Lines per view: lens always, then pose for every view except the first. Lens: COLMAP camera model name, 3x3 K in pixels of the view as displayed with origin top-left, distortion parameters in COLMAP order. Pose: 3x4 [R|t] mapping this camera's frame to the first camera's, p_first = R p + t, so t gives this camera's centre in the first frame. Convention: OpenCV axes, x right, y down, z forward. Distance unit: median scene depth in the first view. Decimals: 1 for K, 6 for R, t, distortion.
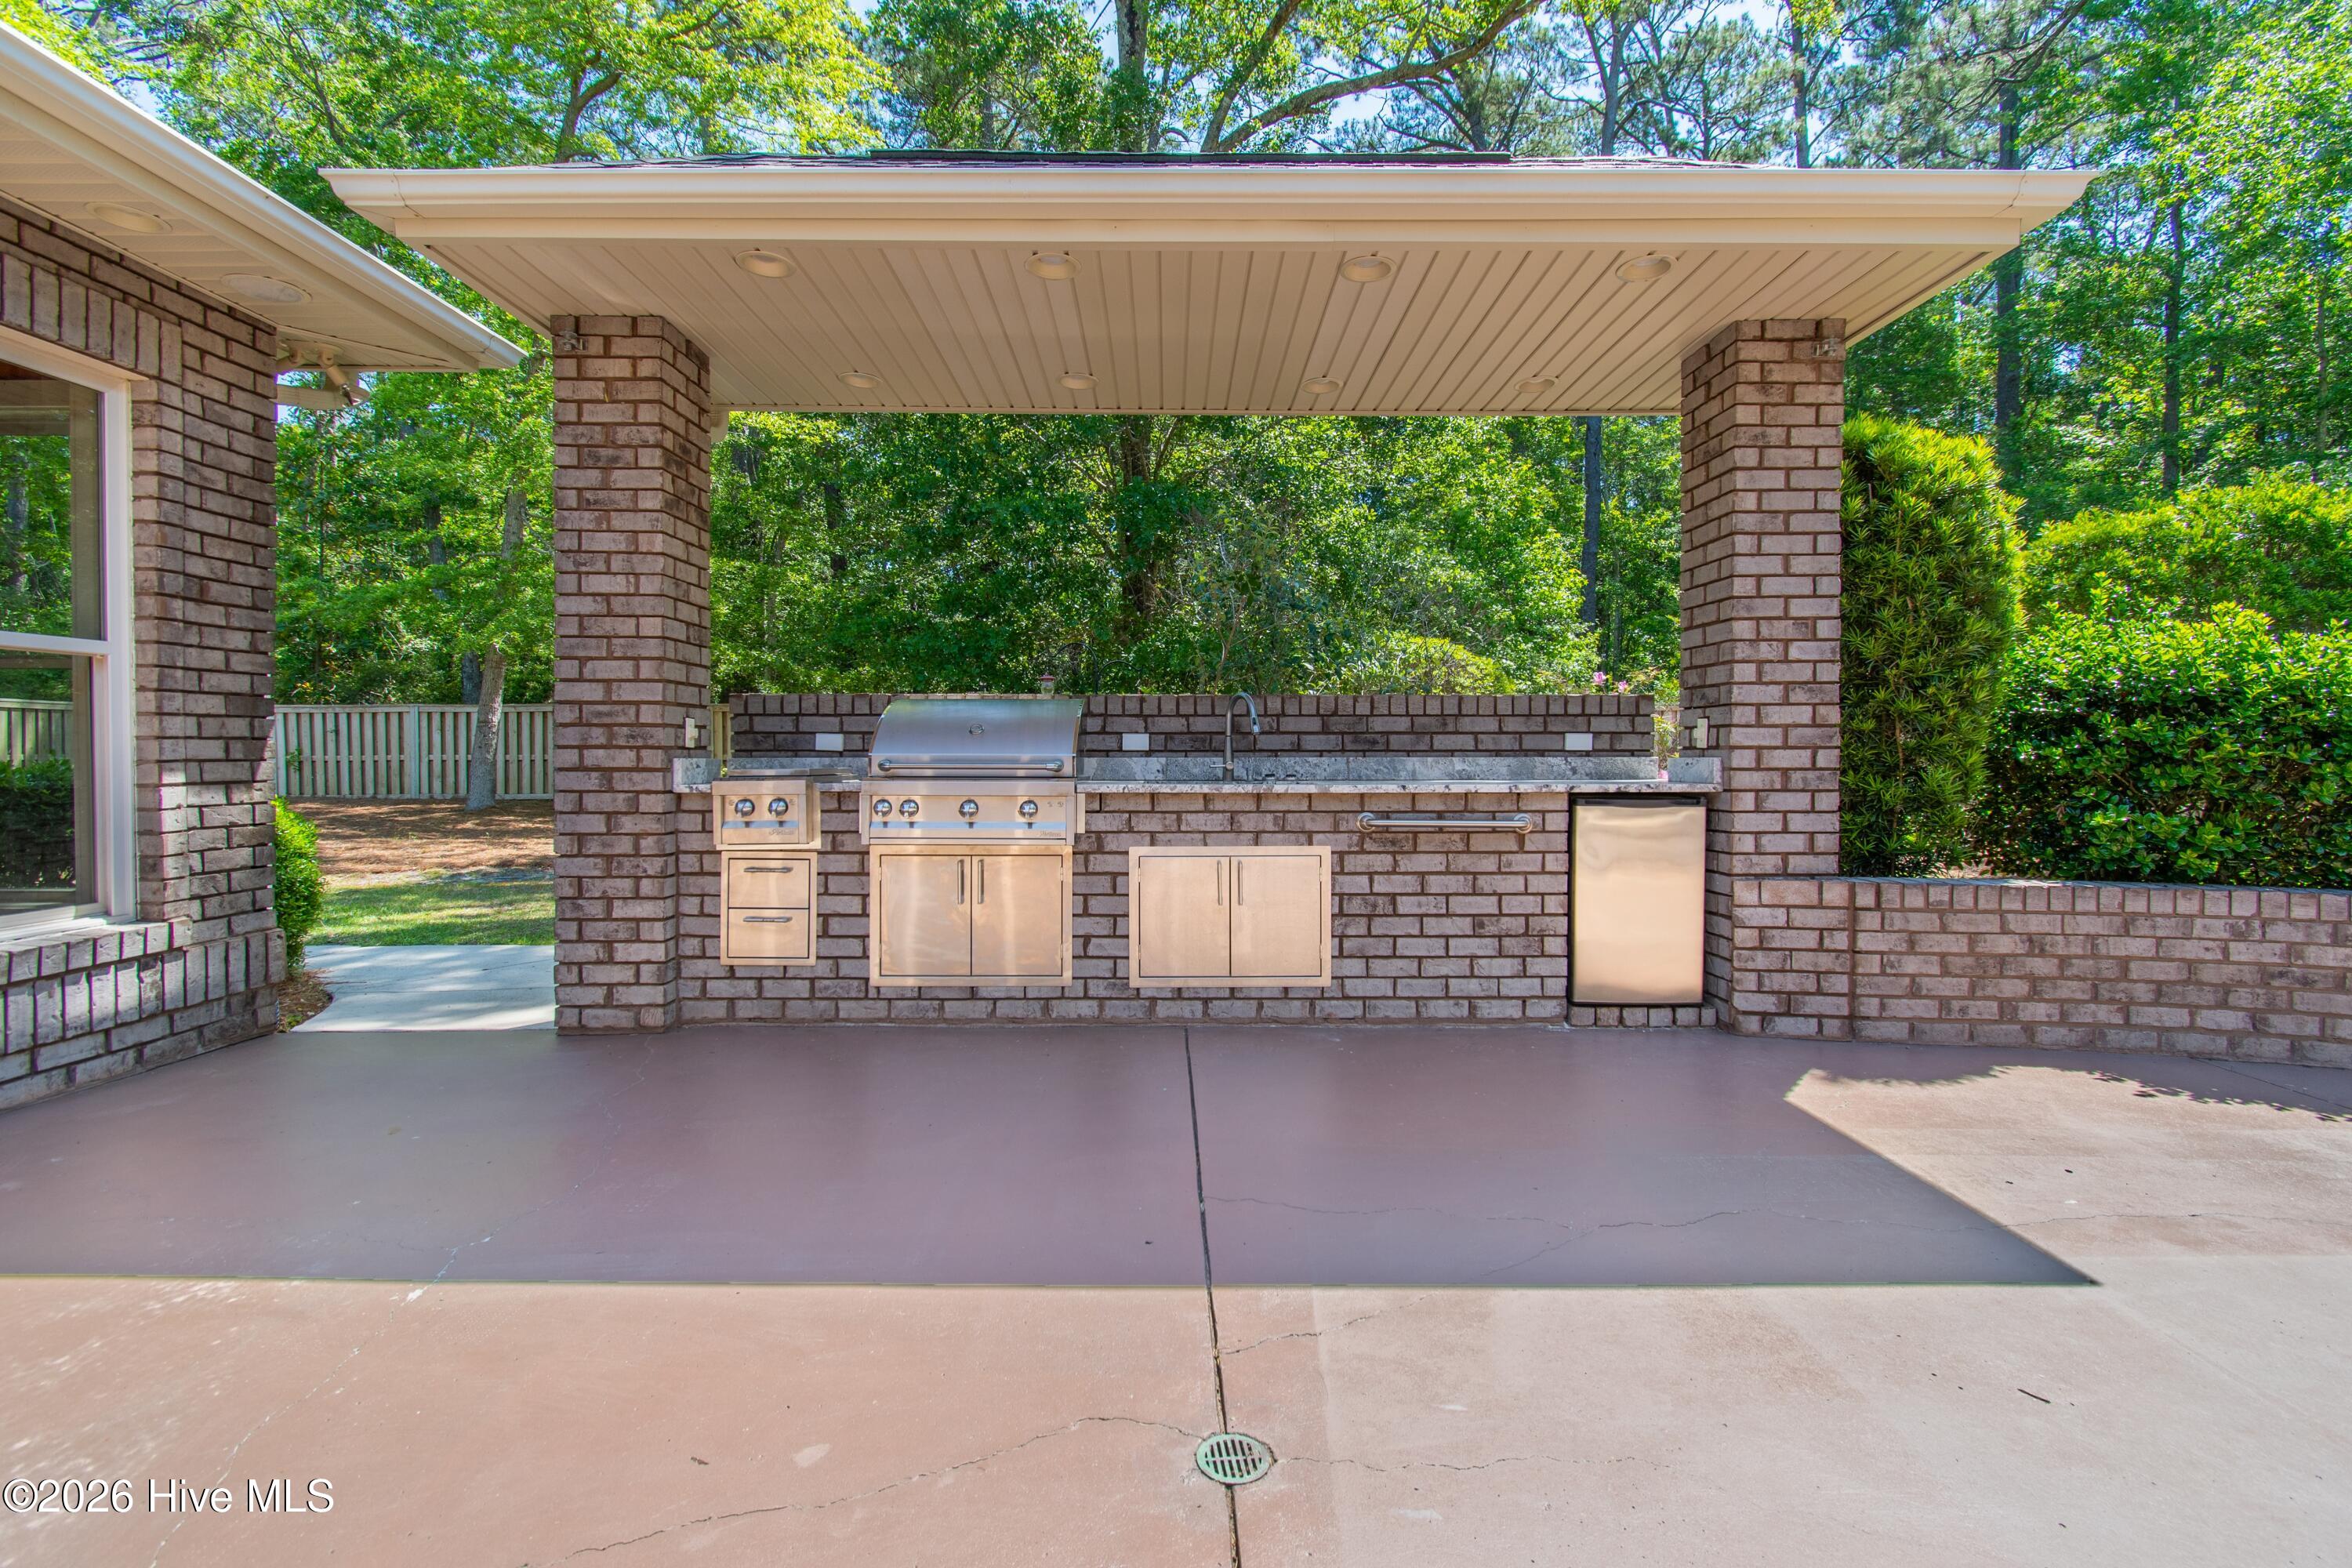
lens RADIAL K [[1053.2, 0, 1170.3], [0, 1053.2, 767.3], [0, 0, 1]] dist [0.002310, -0.001819]
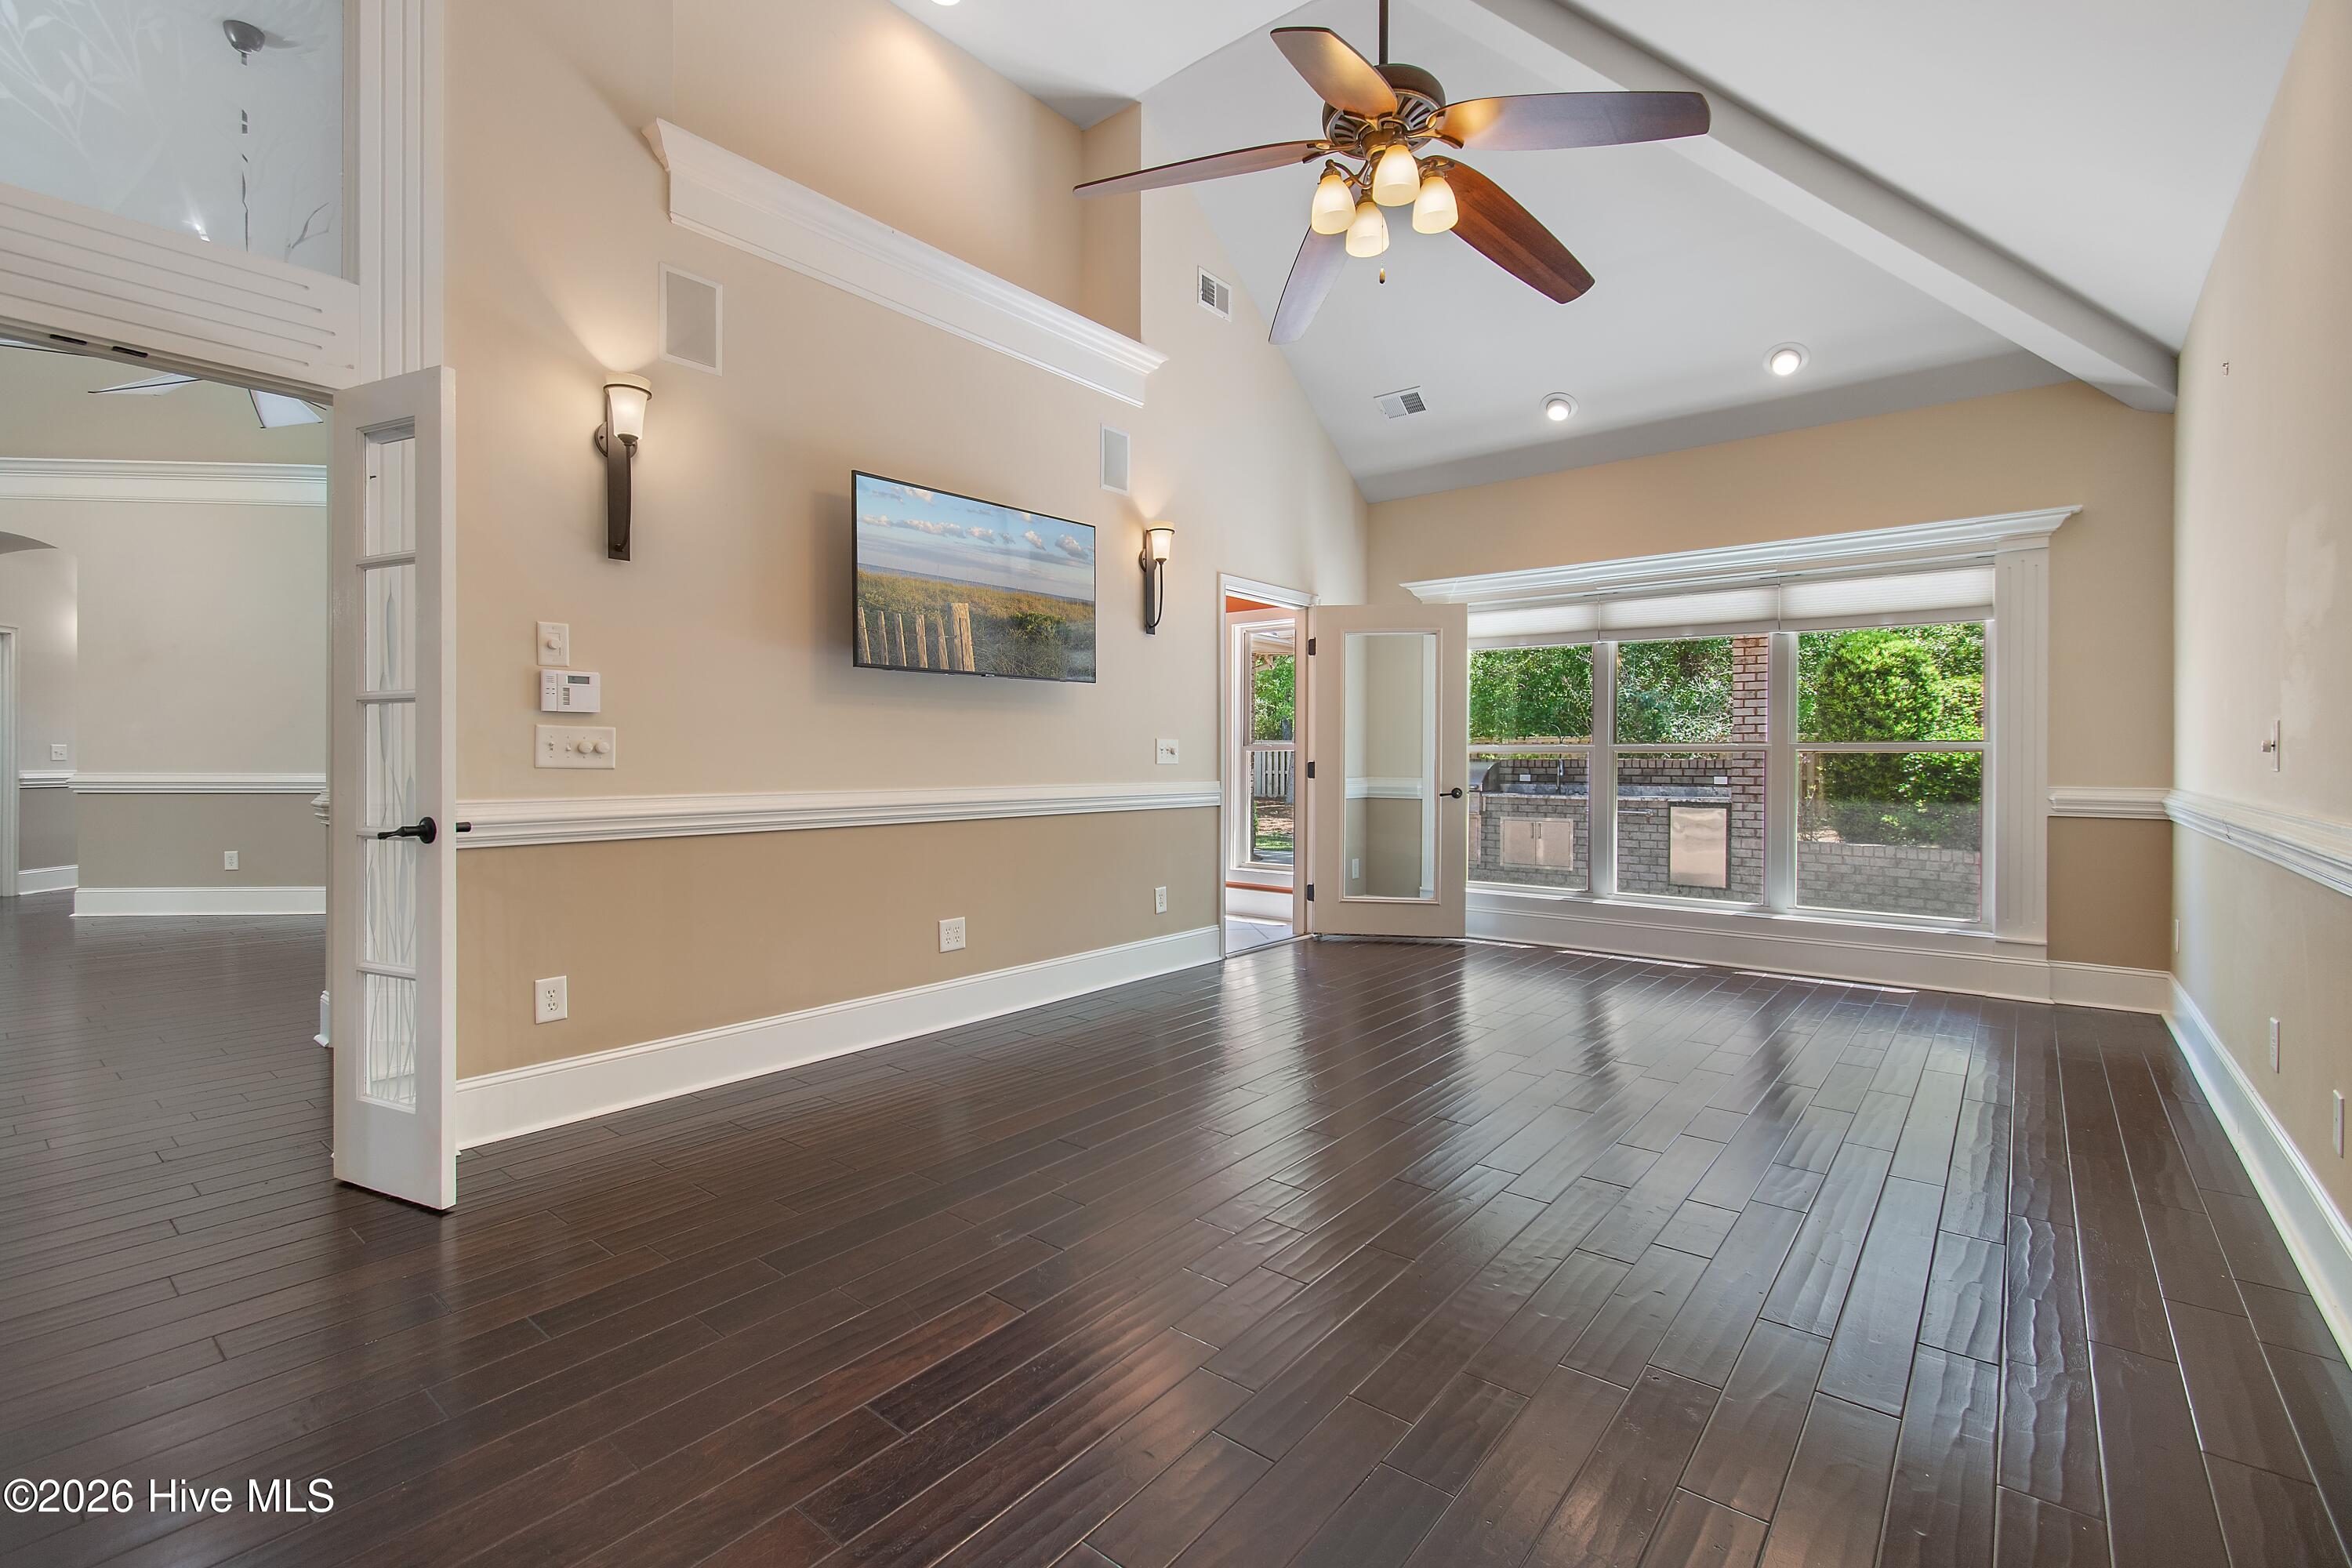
lens RADIAL K [[1053.2, 0, 1192.3], [0, 1053.2, 762.1], [0, 0, 1]] dist [0.002310, -0.001819]
pose [[0.786882, 0.004776, -0.617085, 1.054056], [-0.014009, 0.999851, -0.010126, -0.029413], [0.616944, 0.016613, 0.786832, -1.728637]]
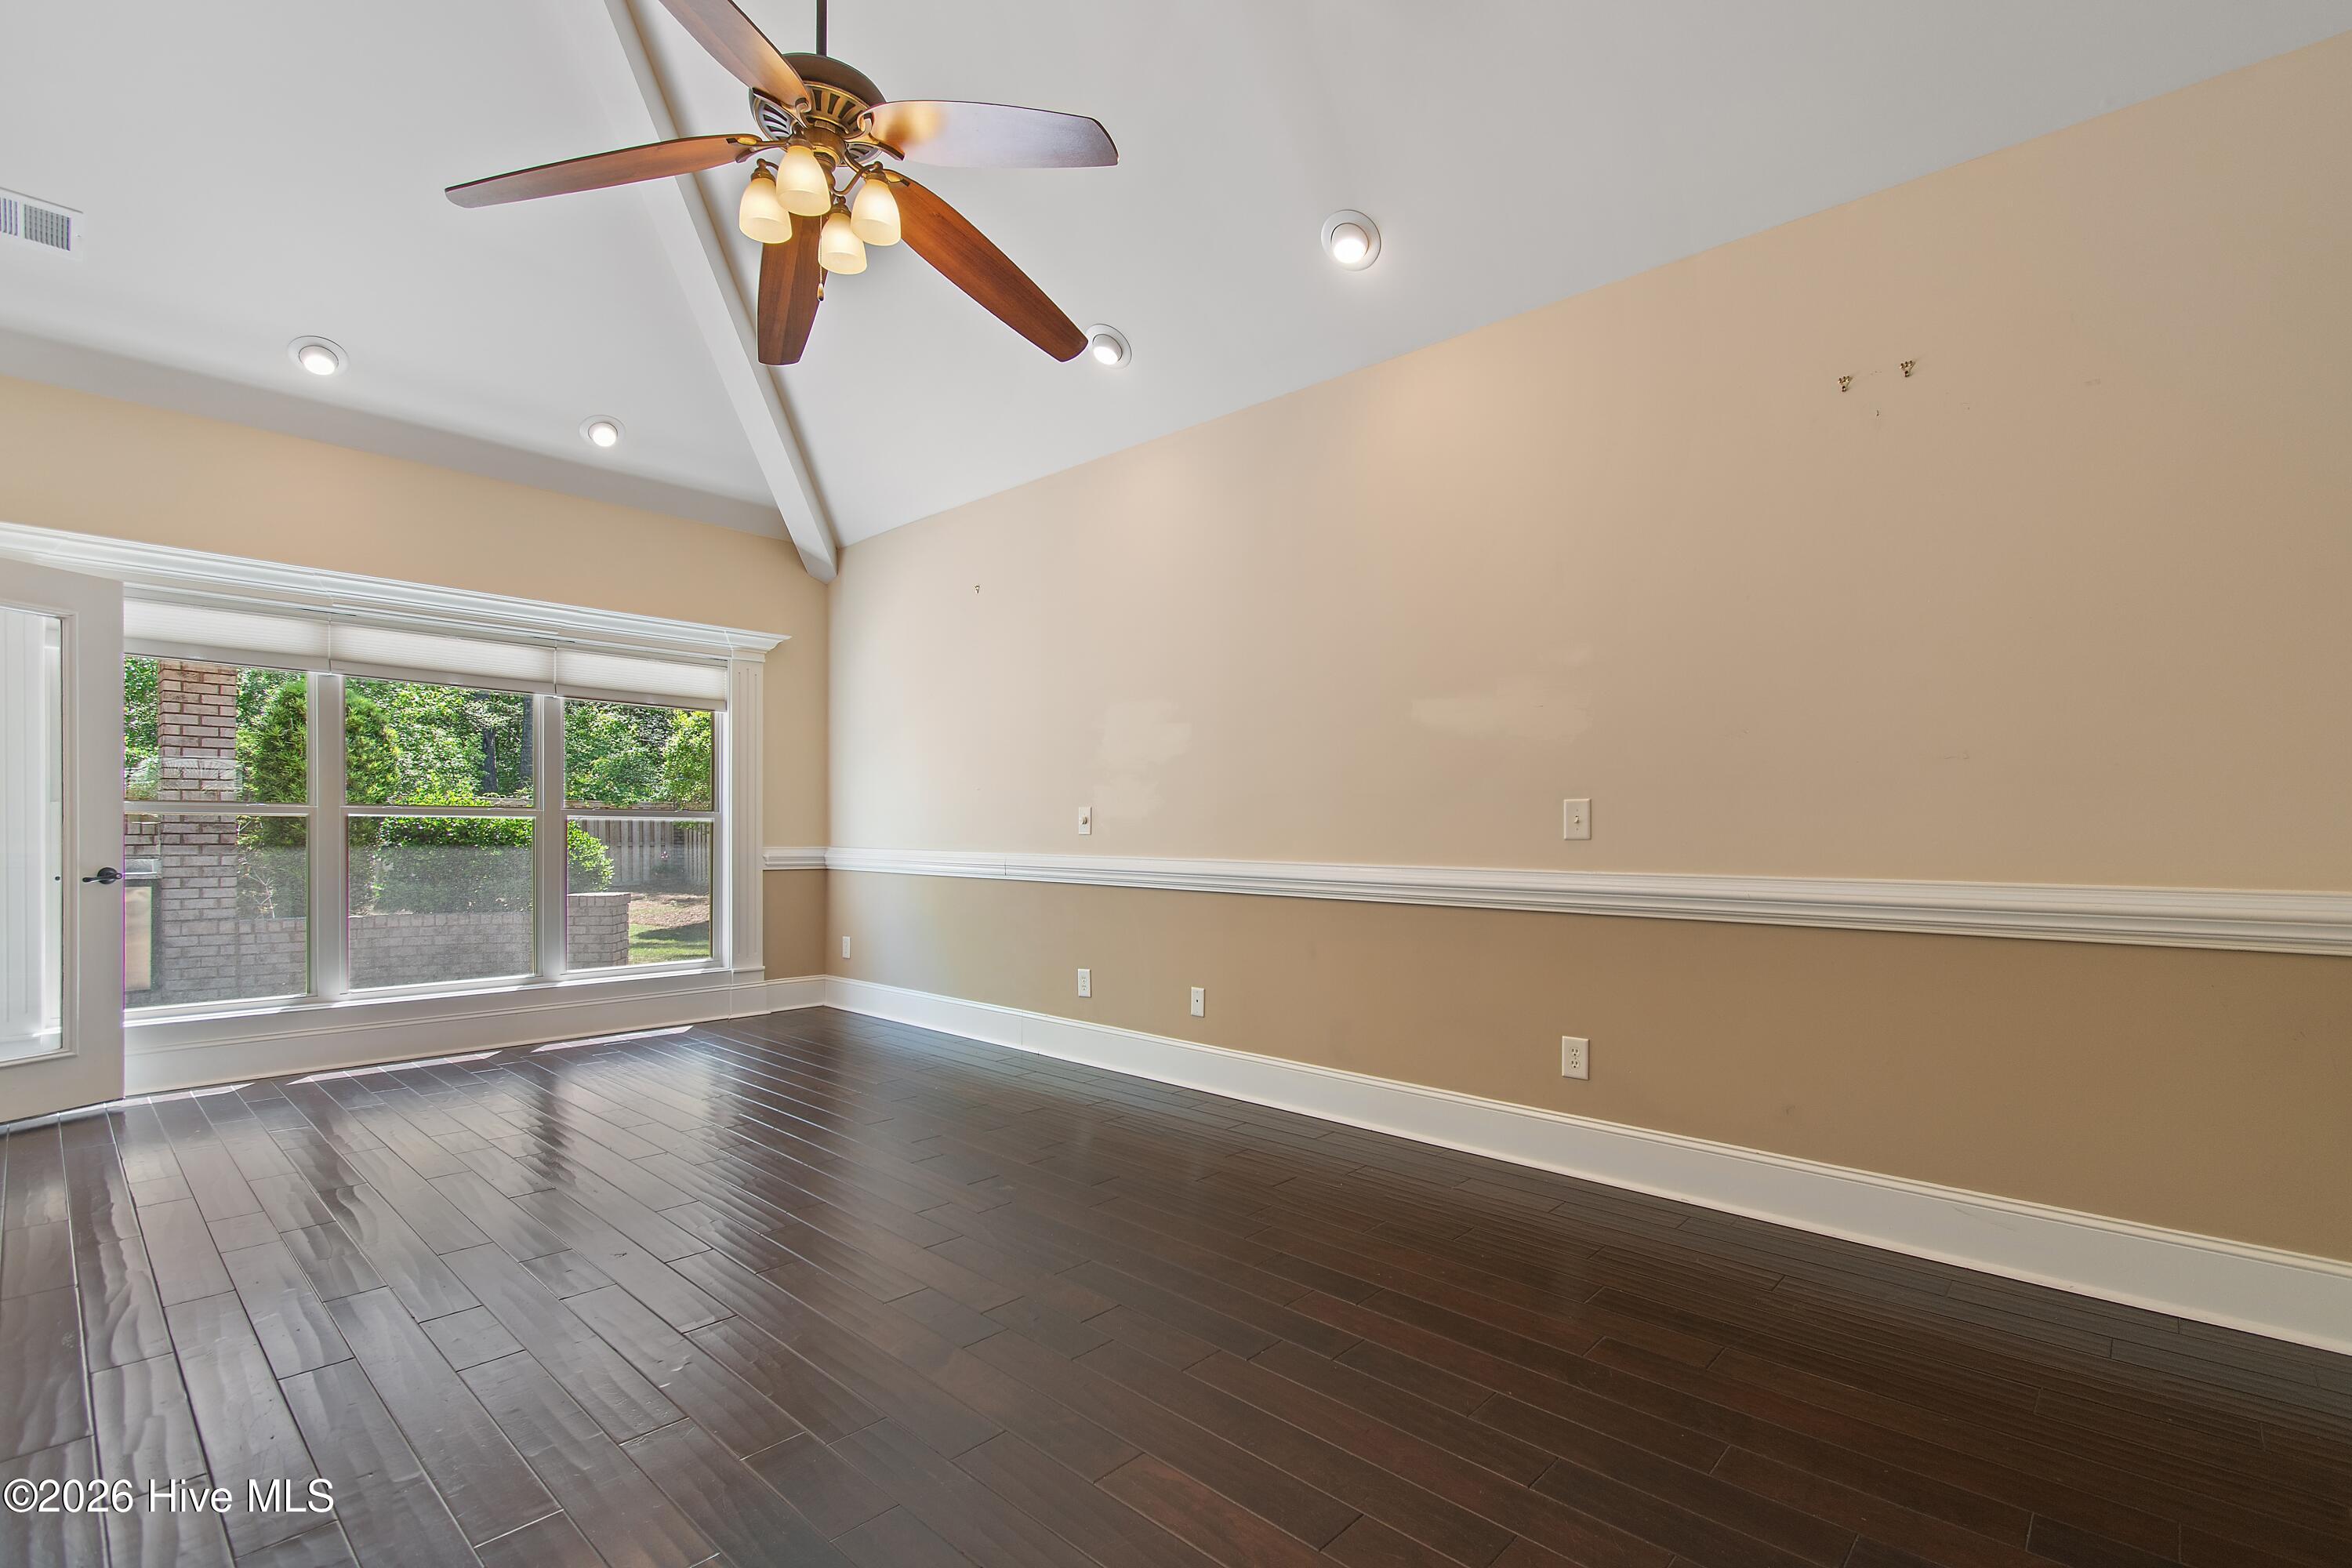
lens RADIAL K [[1053.2, 0, 1180.5], [0, 1053.2, 840.5], [0, 0, 1]] dist [0.002310, -0.001819]
pose [[0.667501, -0.001570, 0.744608, 0.334272], [0.005781, 0.999979, -0.003074, -0.029257], [-0.744587, 0.006356, 0.667495, -1.677052]]
